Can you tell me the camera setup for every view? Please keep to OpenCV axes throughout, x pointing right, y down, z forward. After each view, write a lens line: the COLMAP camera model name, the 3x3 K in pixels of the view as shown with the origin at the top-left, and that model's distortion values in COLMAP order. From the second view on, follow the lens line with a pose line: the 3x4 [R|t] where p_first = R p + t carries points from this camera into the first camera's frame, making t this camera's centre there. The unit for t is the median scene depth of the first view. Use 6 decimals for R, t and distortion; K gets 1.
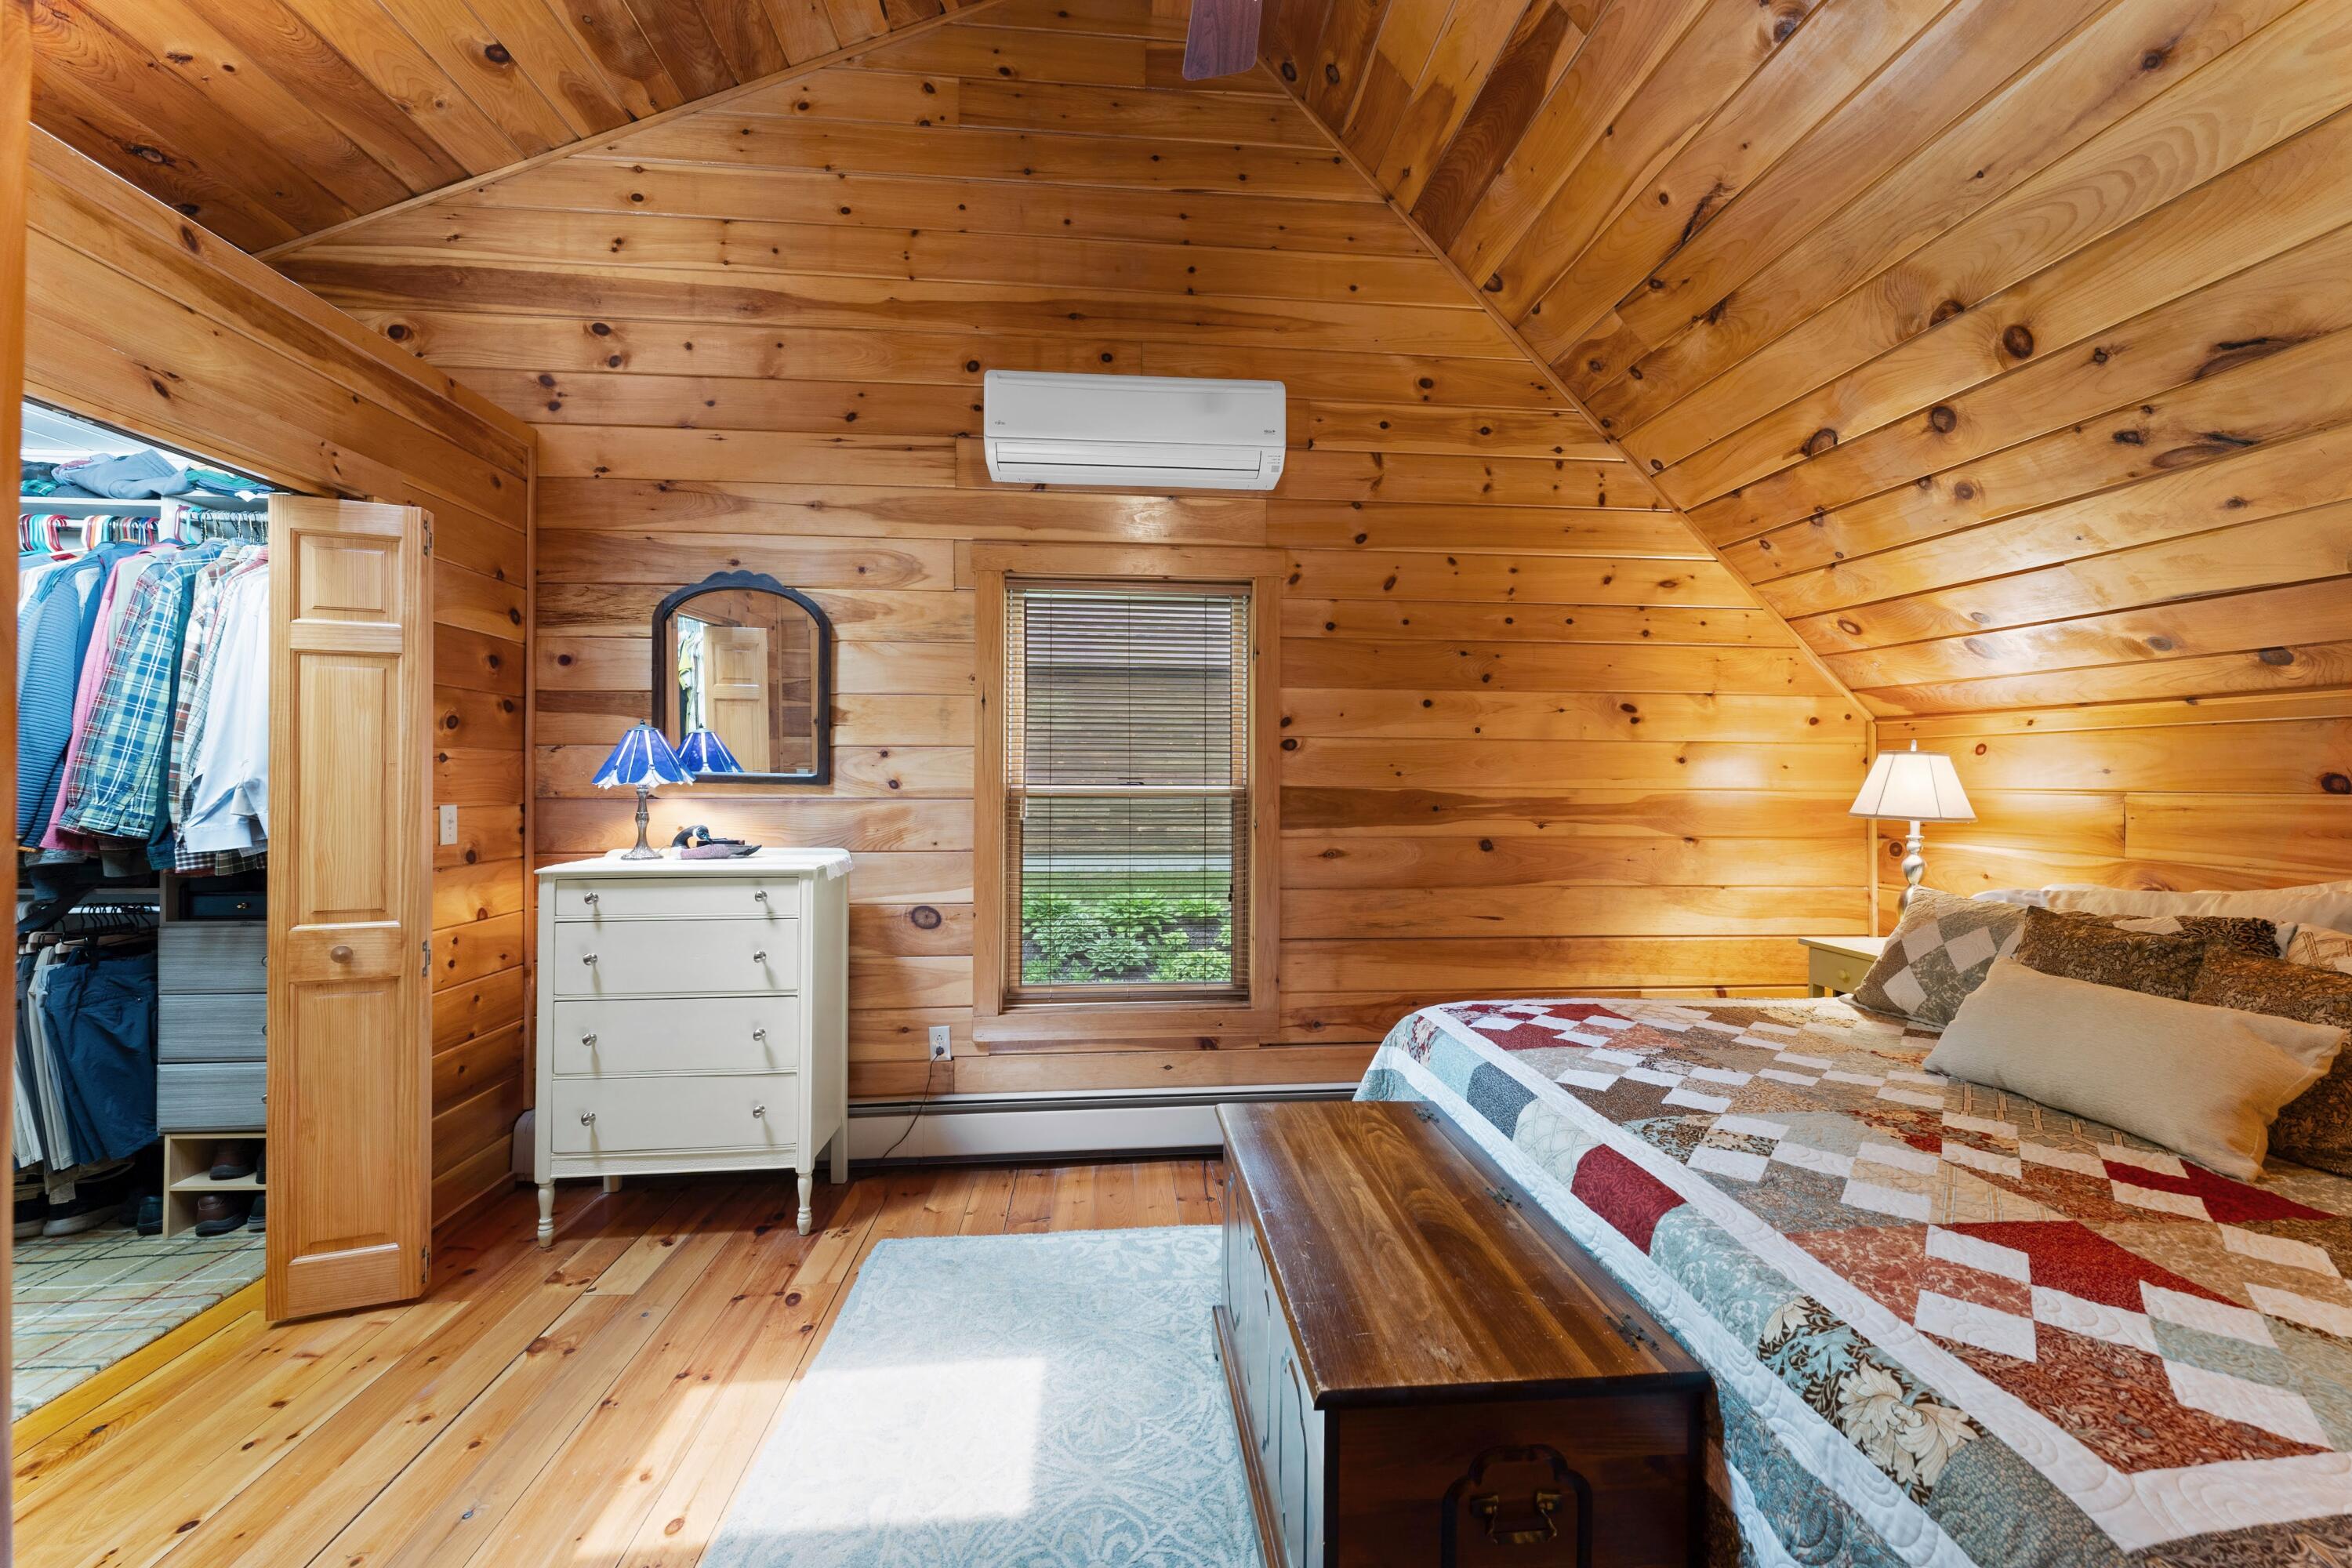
lens RADIAL K [[955.7, 0, 1191.9], [0, 955.7, 774.0], [0, 0, 1]] dist [0.001613, 0.000060]
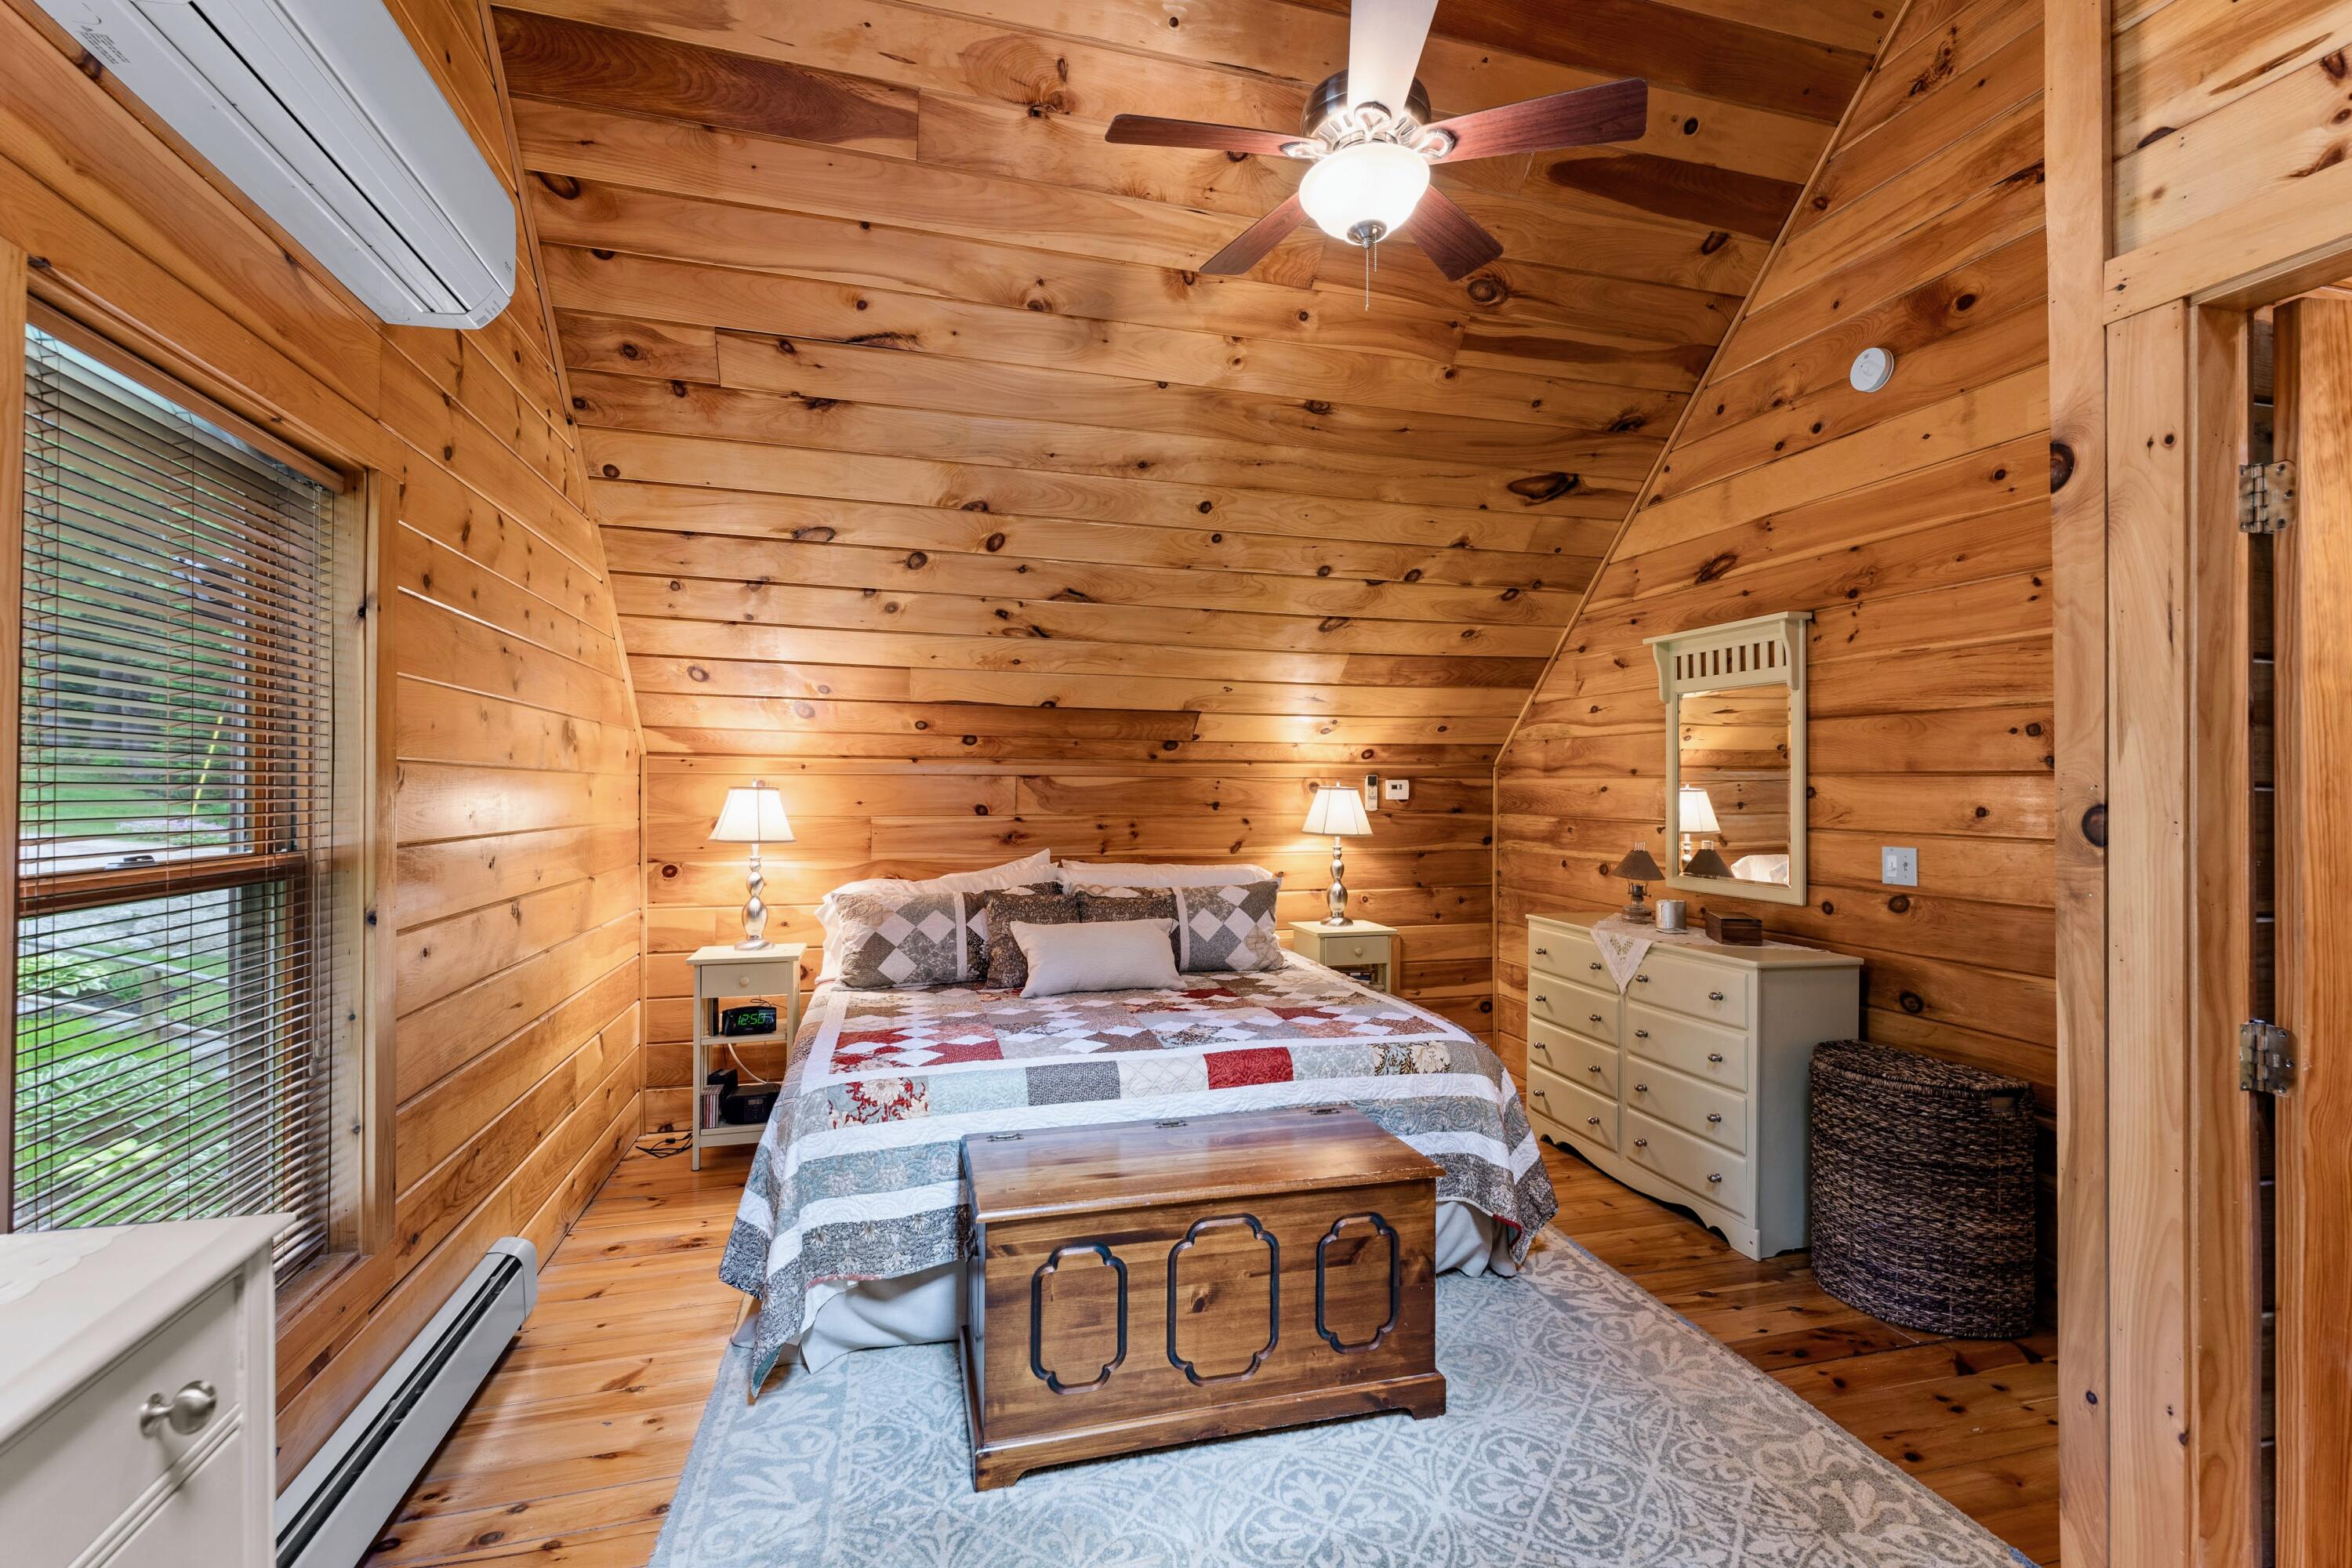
lens RADIAL K [[1072.4, 0, 1180.8], [0, 1072.4, 773.5], [0, 0, 1]] dist [-0.003068, -0.000740]
pose [[-0.178036, 0.010558, 0.983967, -0.840743], [-0.008435, 0.999889, -0.012255, -0.034552], [-0.983988, -0.010481, -0.177927, 0.871543]]
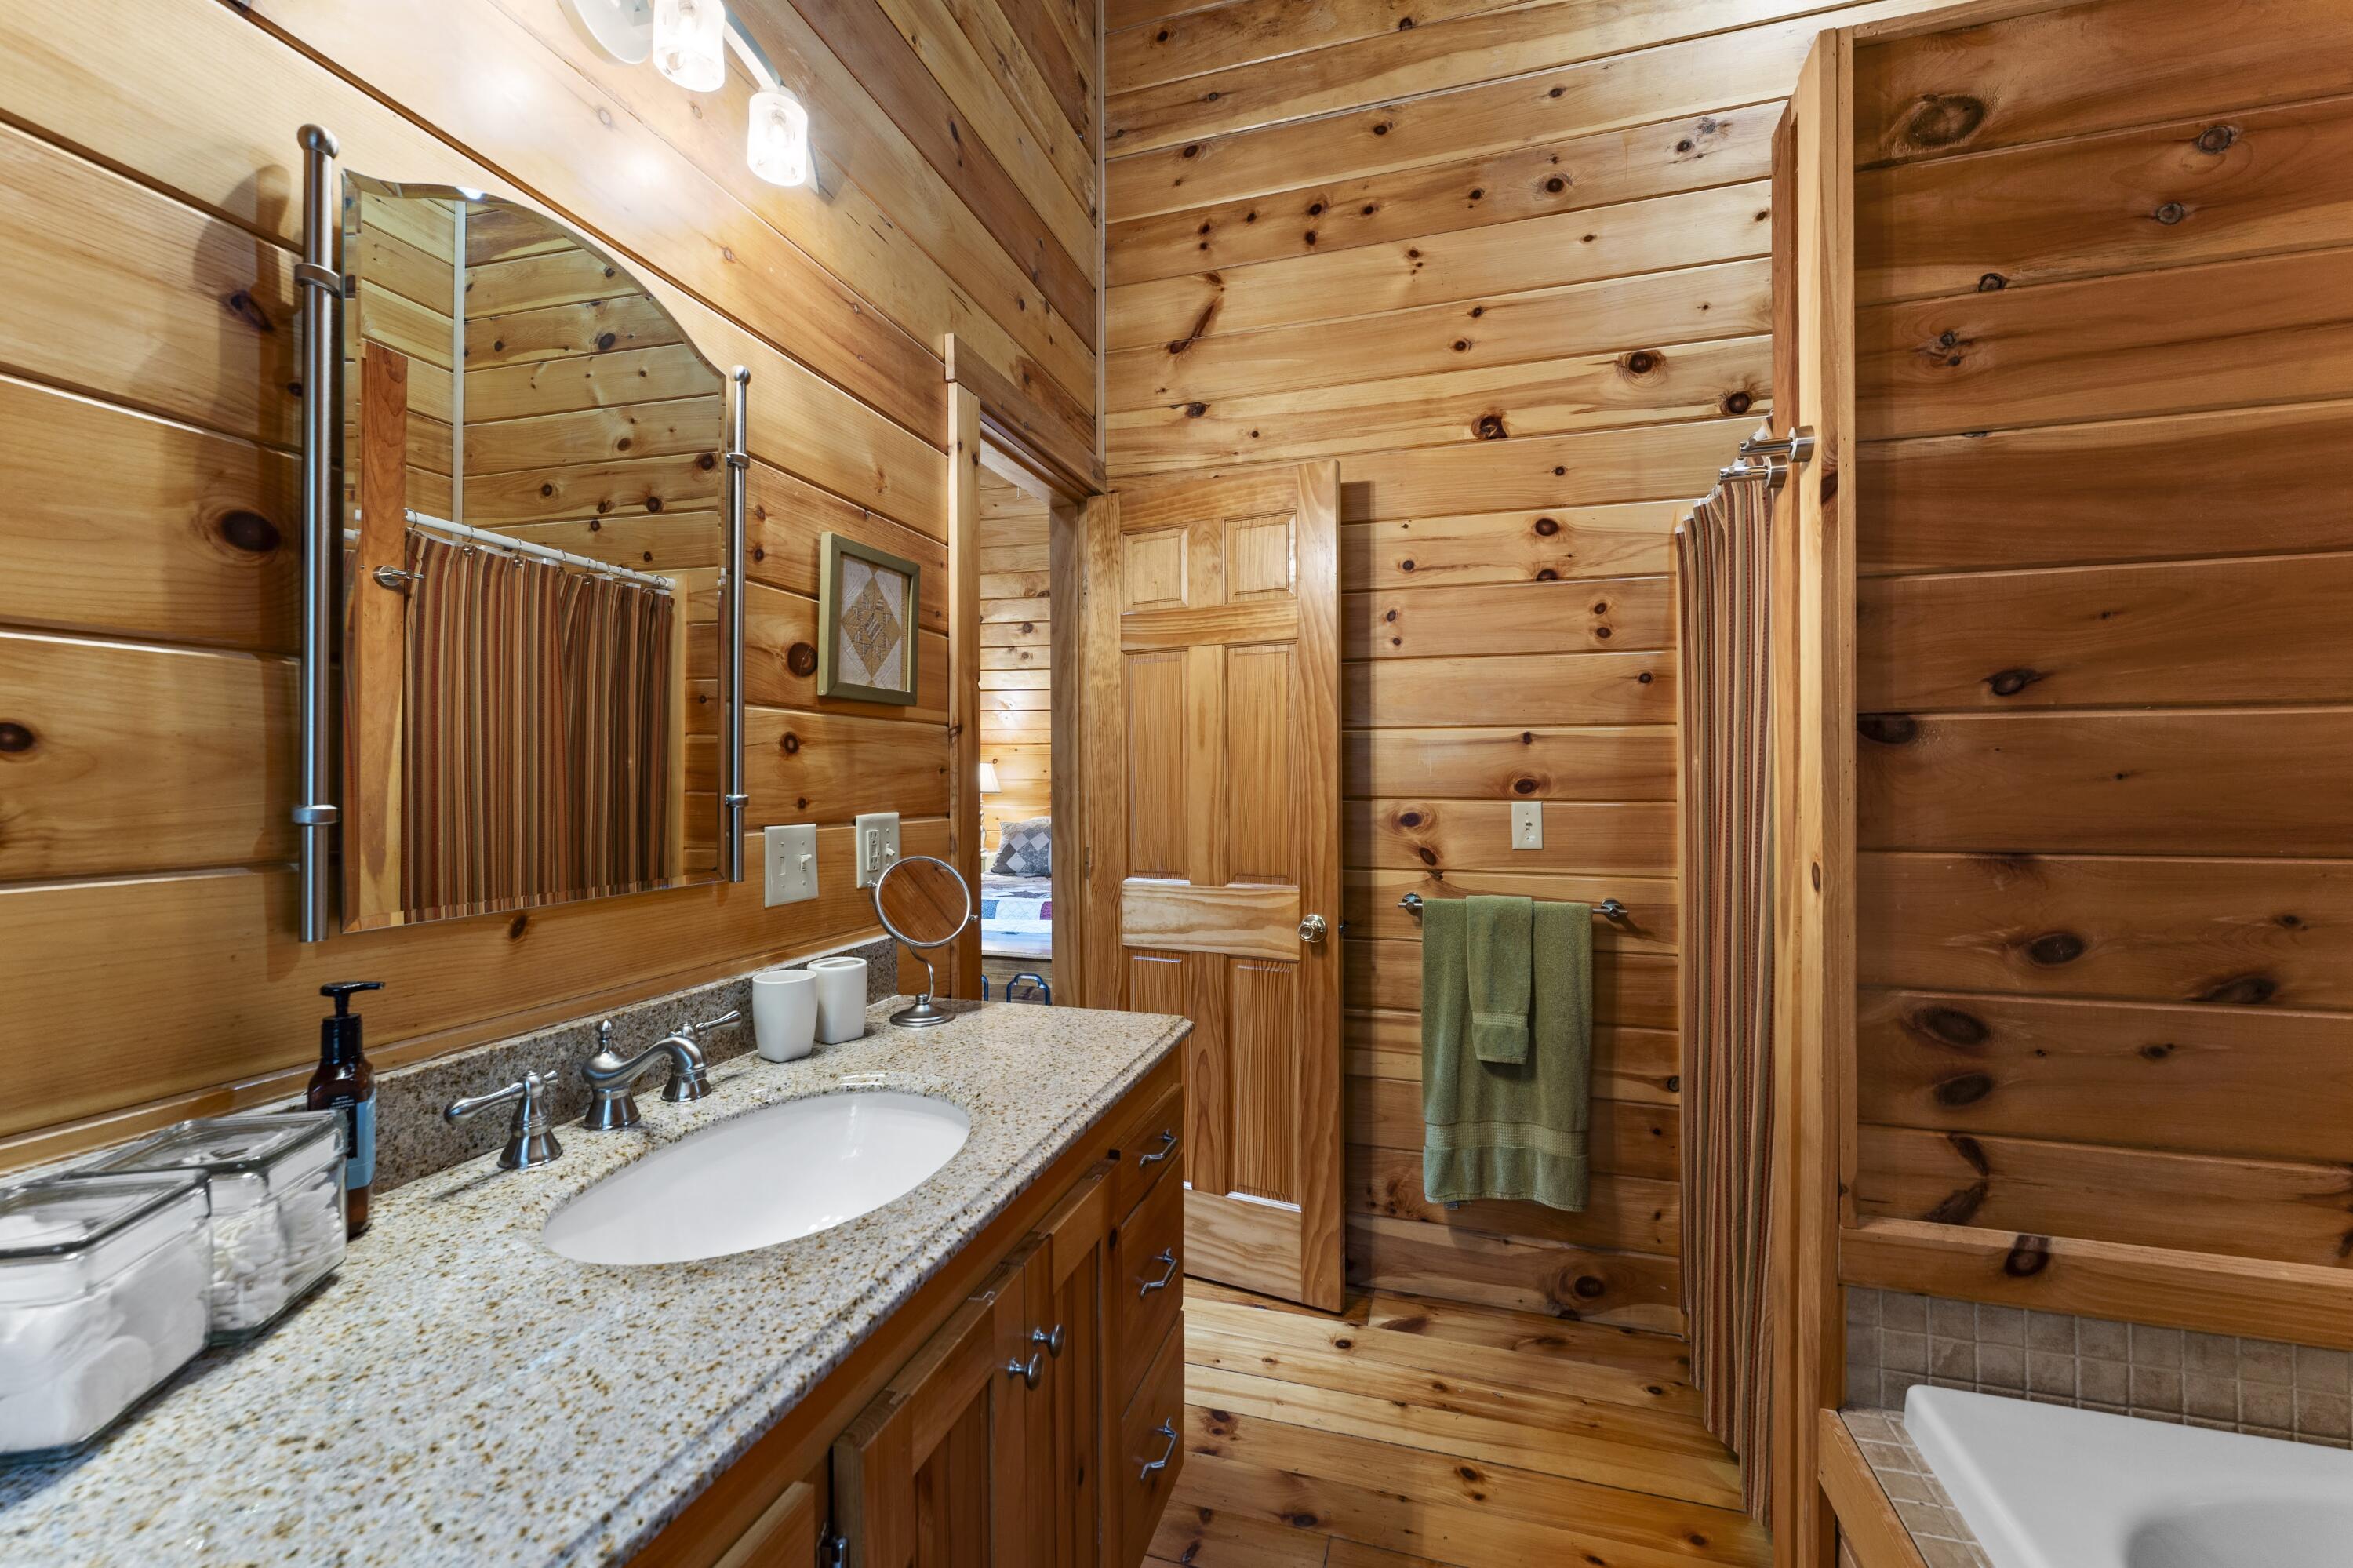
lens RADIAL K [[956.2, 0, 1178.1], [0, 956.2, 775.8], [0, 0, 1]] dist [0.001613, 0.000060]
pose [[0.372312, 0.005320, 0.928093, -1.326093], [-0.011523, 0.999933, -0.001110, 0.008498], [-0.928036, -0.010281, 0.372348, -0.276561]]
